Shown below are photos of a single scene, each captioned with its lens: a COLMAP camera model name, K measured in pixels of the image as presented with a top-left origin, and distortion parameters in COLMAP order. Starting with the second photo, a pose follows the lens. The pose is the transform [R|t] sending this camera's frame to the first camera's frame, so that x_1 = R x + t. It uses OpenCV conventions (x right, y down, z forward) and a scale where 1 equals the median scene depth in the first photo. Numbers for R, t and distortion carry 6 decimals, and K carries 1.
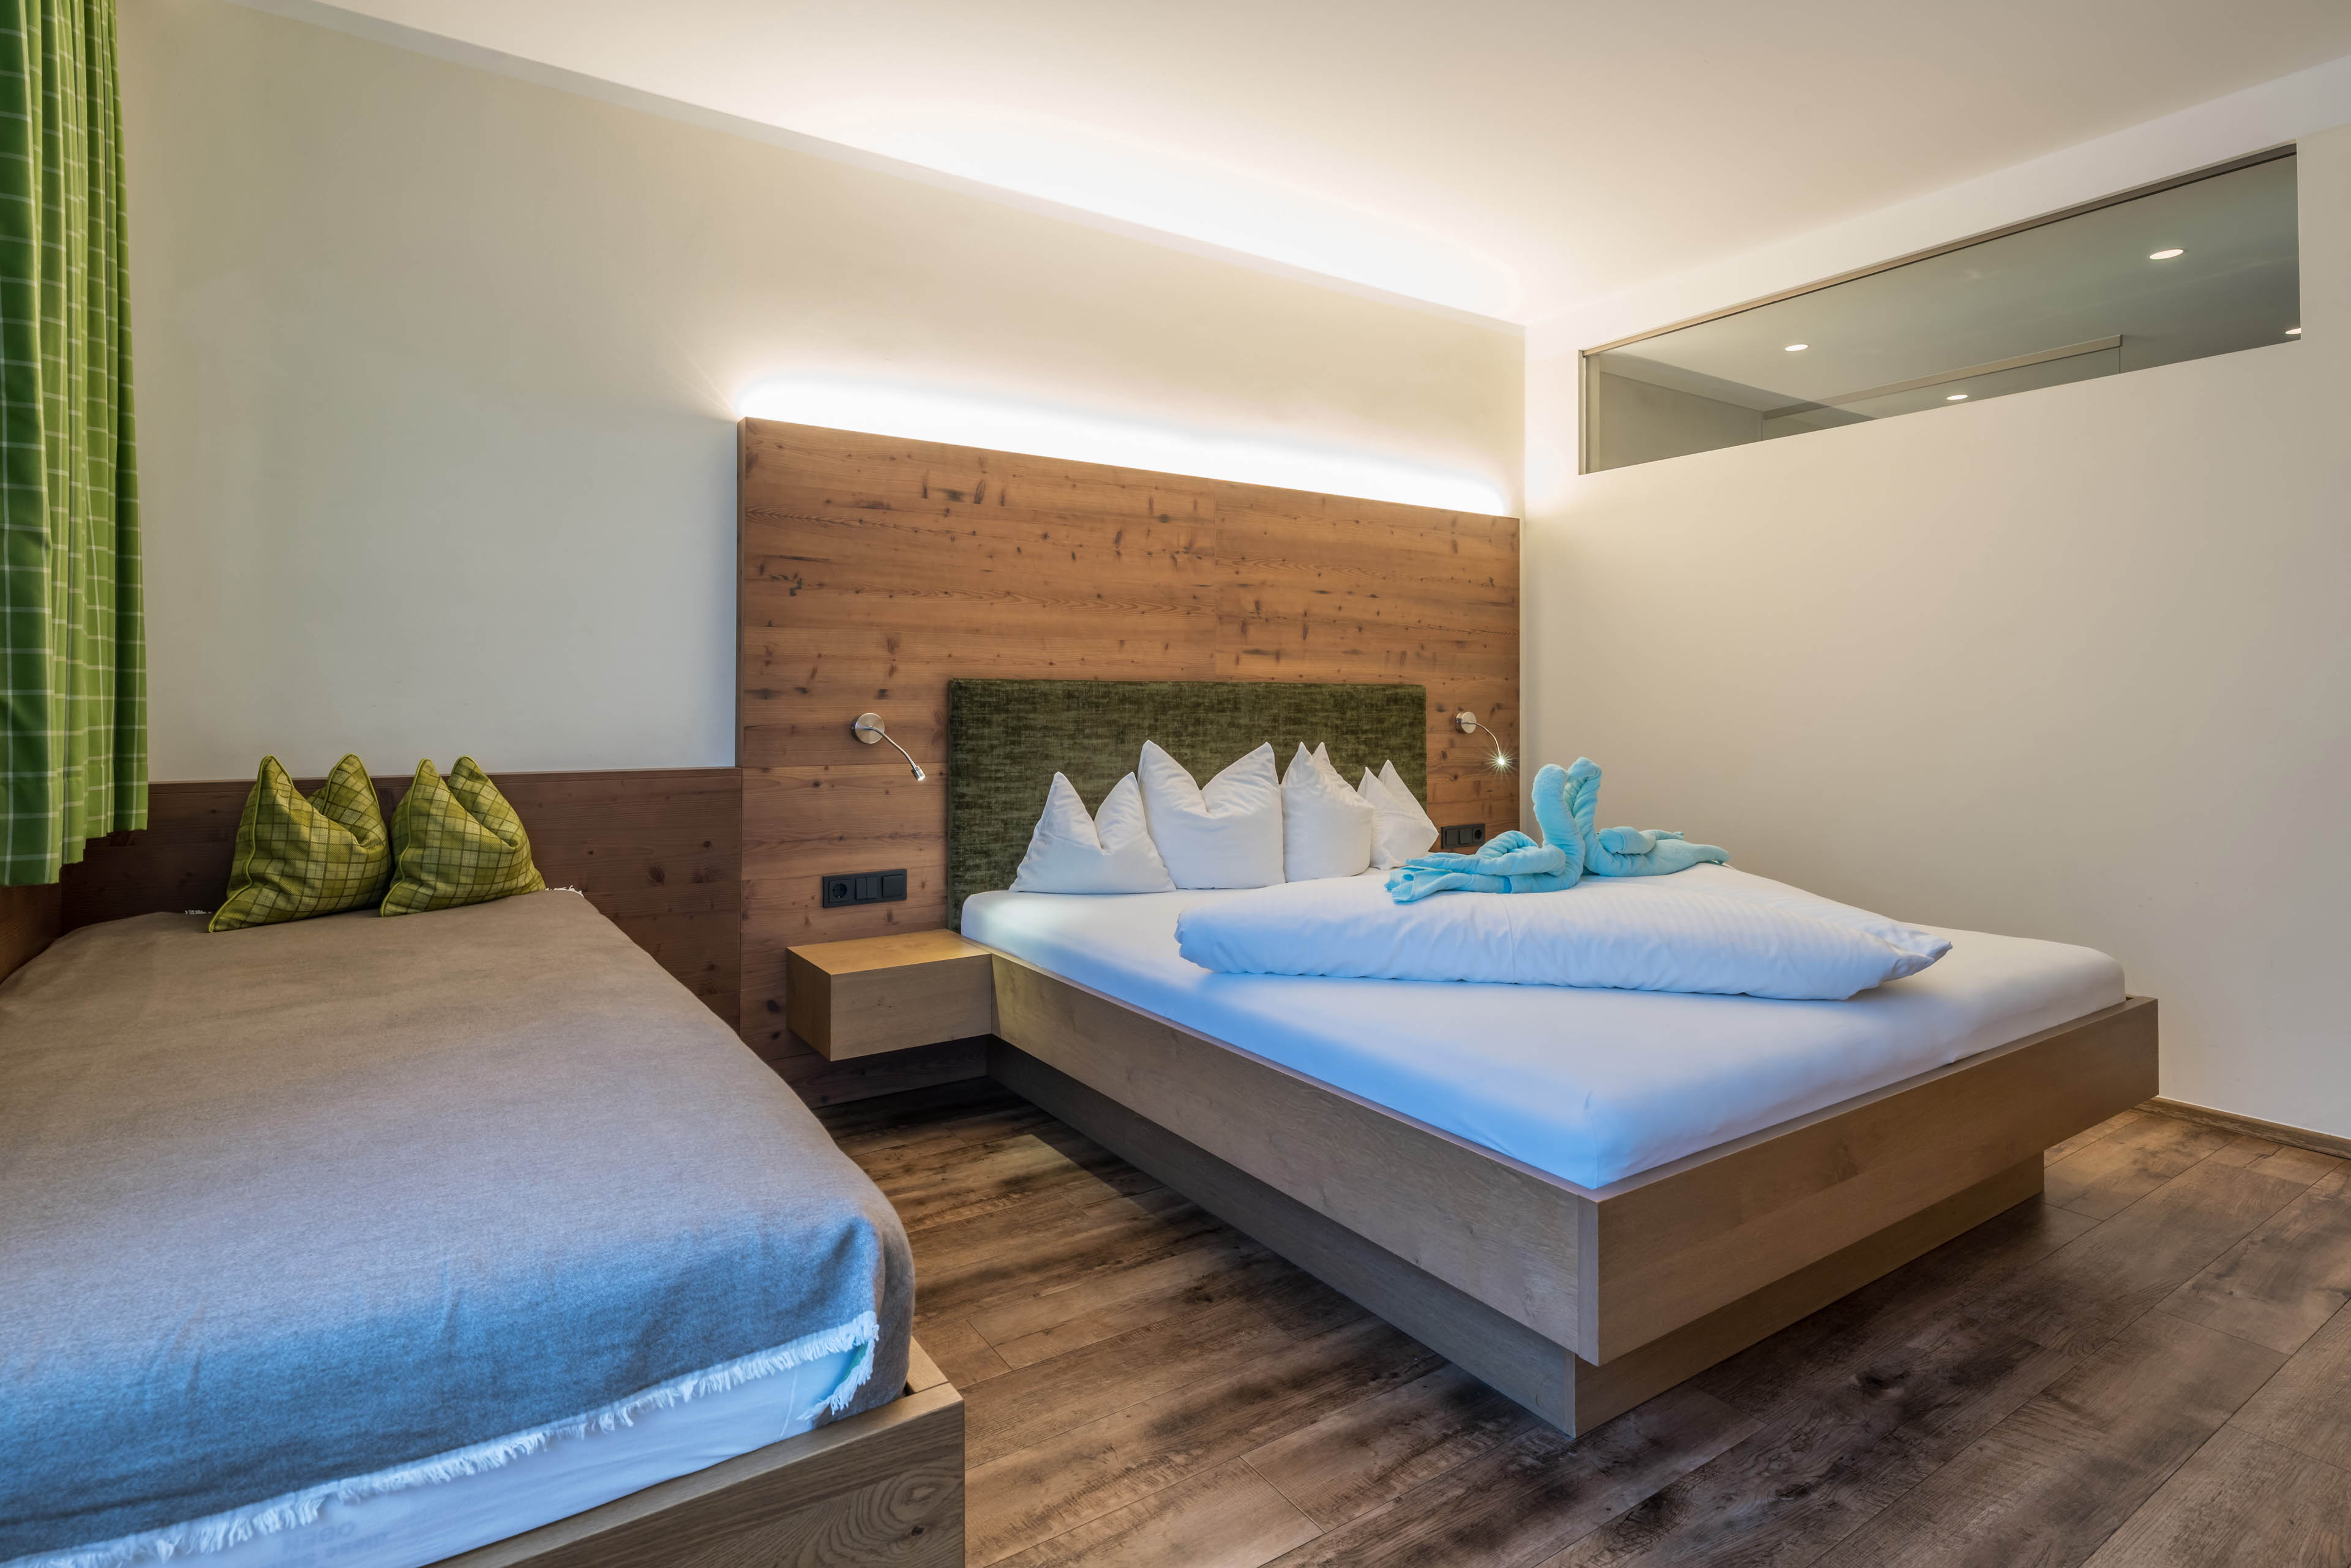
lens RADIAL K [[1059.8, 0, 1174.1], [0, 1059.8, 688.0], [0, 0, 1]] dist [-0.003039, -0.000240]
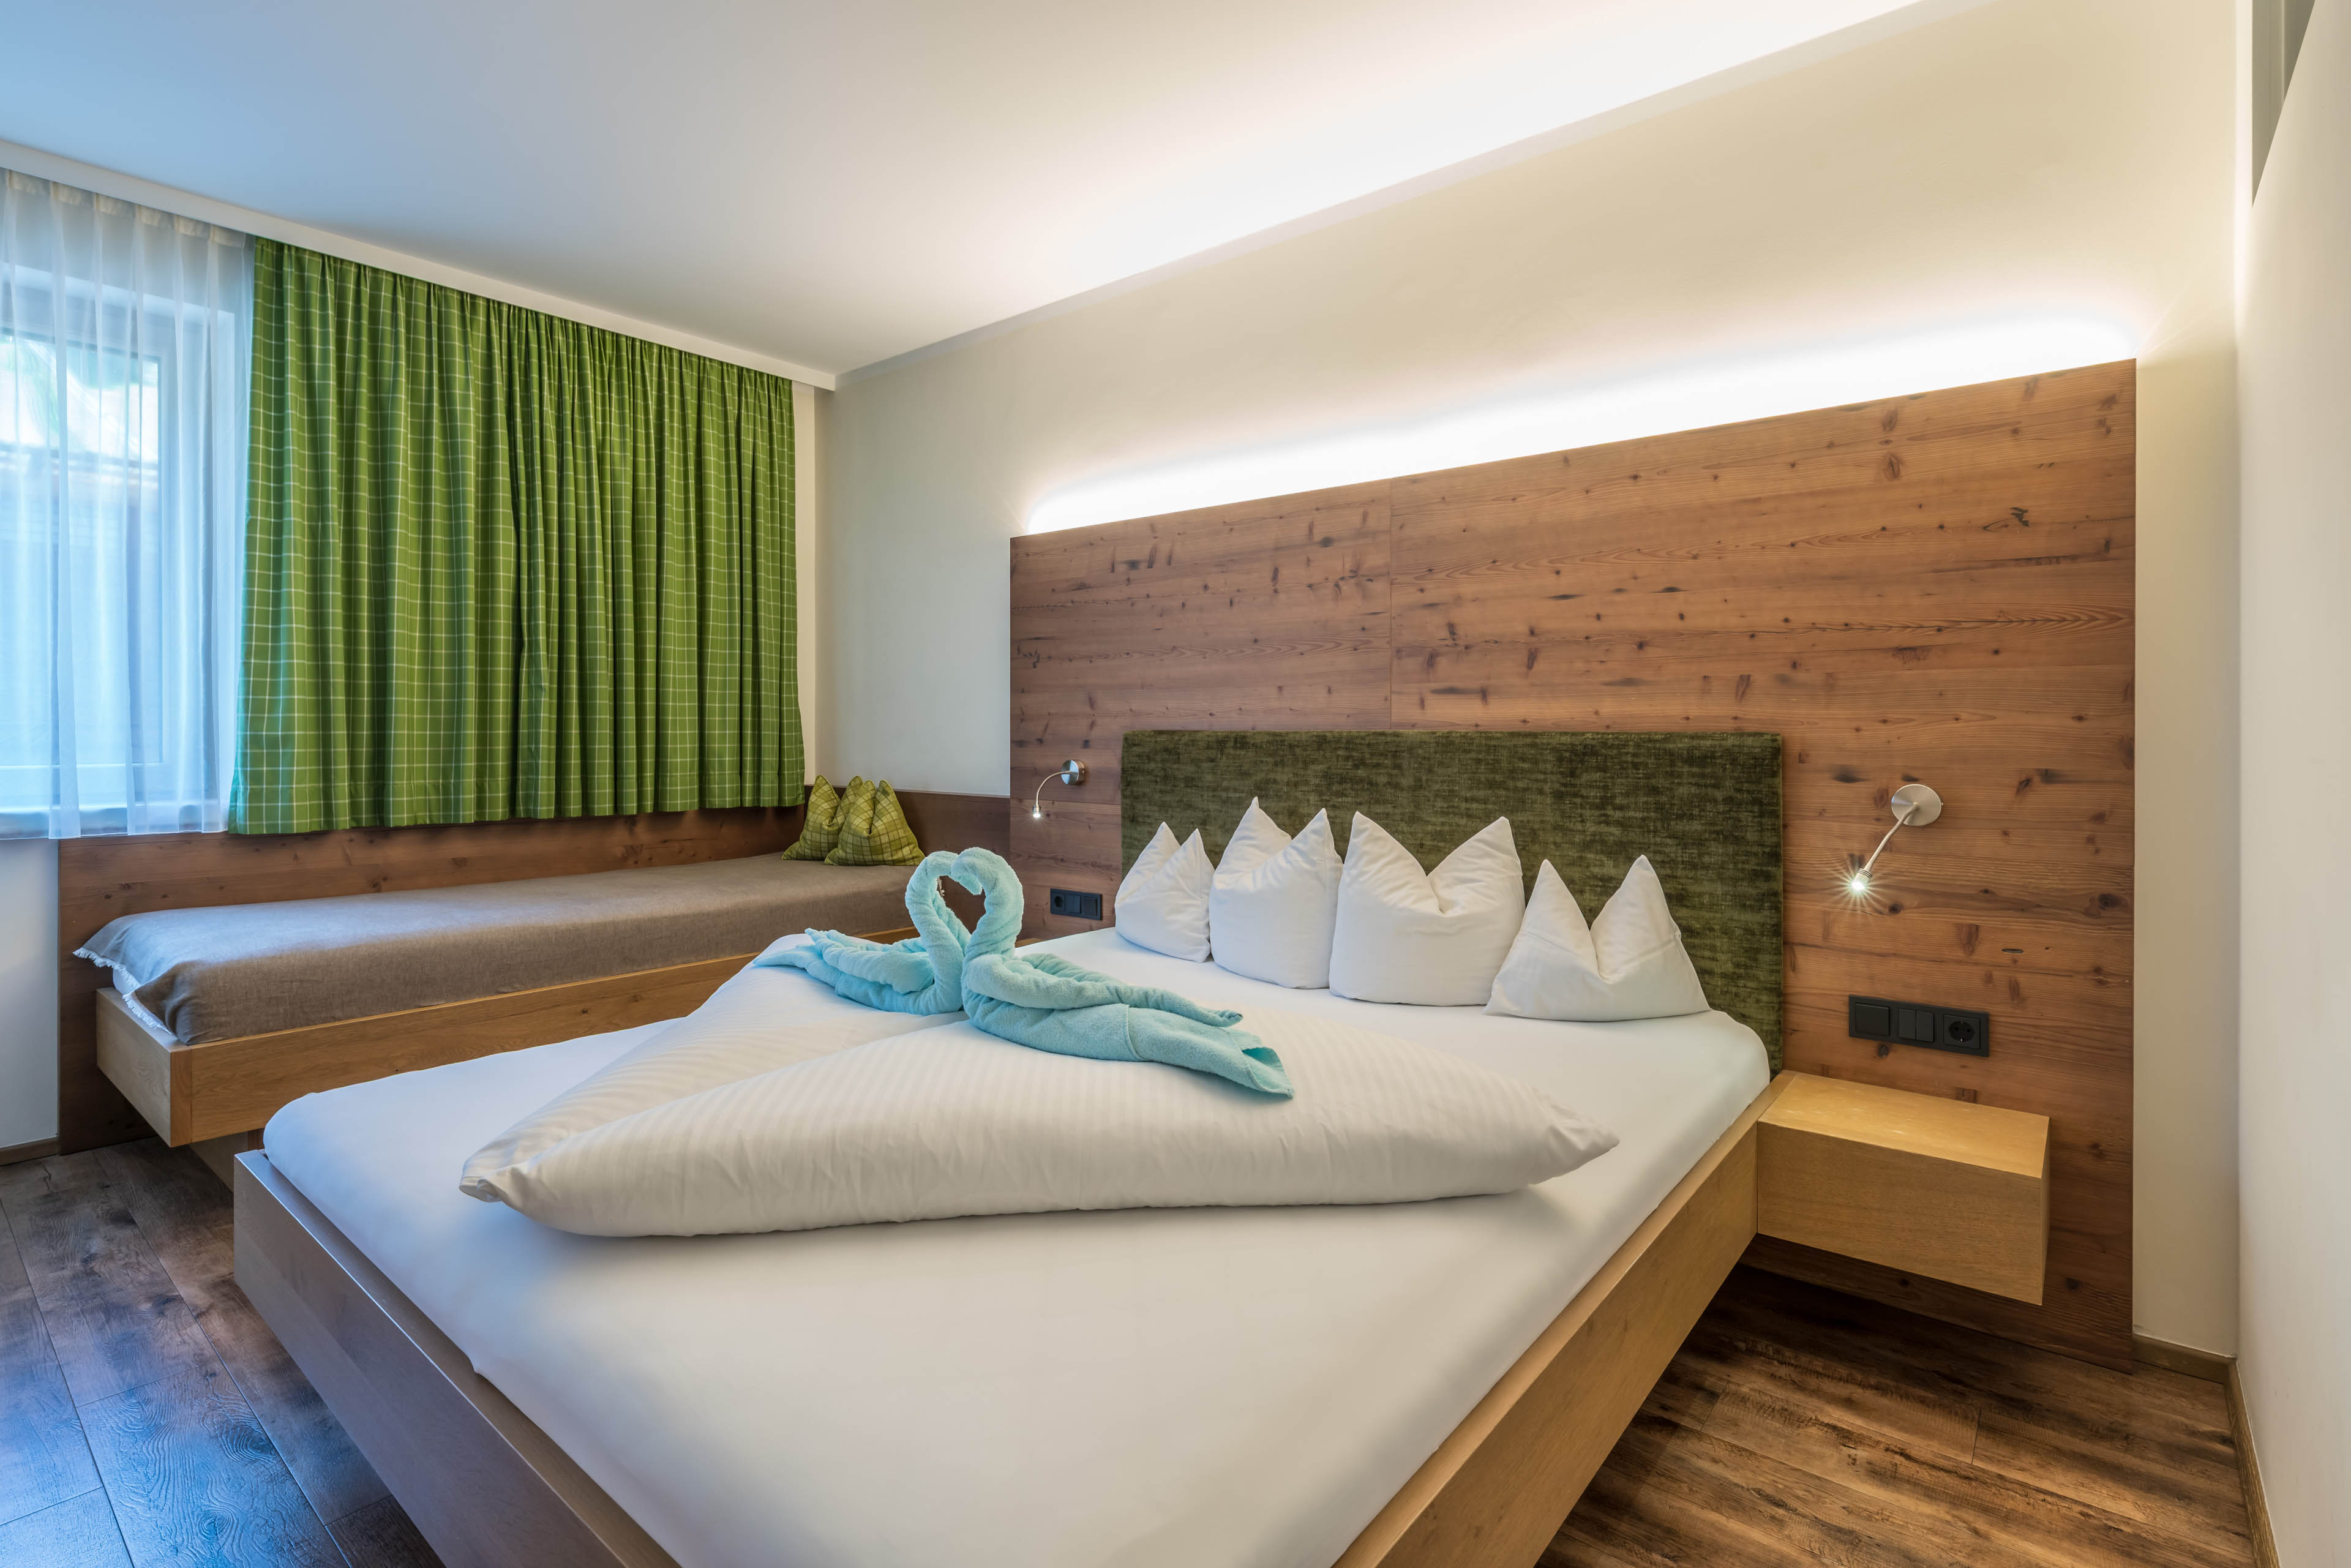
lens RADIAL K [[1100.7, 0, 1176.7], [0, 1100.7, 746.7], [0, 0, 1]] dist [0.006662, 0.000558]
pose [[0.341115, 0.008217, -0.939986, 0.802692], [0.003986, 0.999940, 0.010188, -0.003199], [0.940013, -0.007222, 0.341062, 0.586733]]
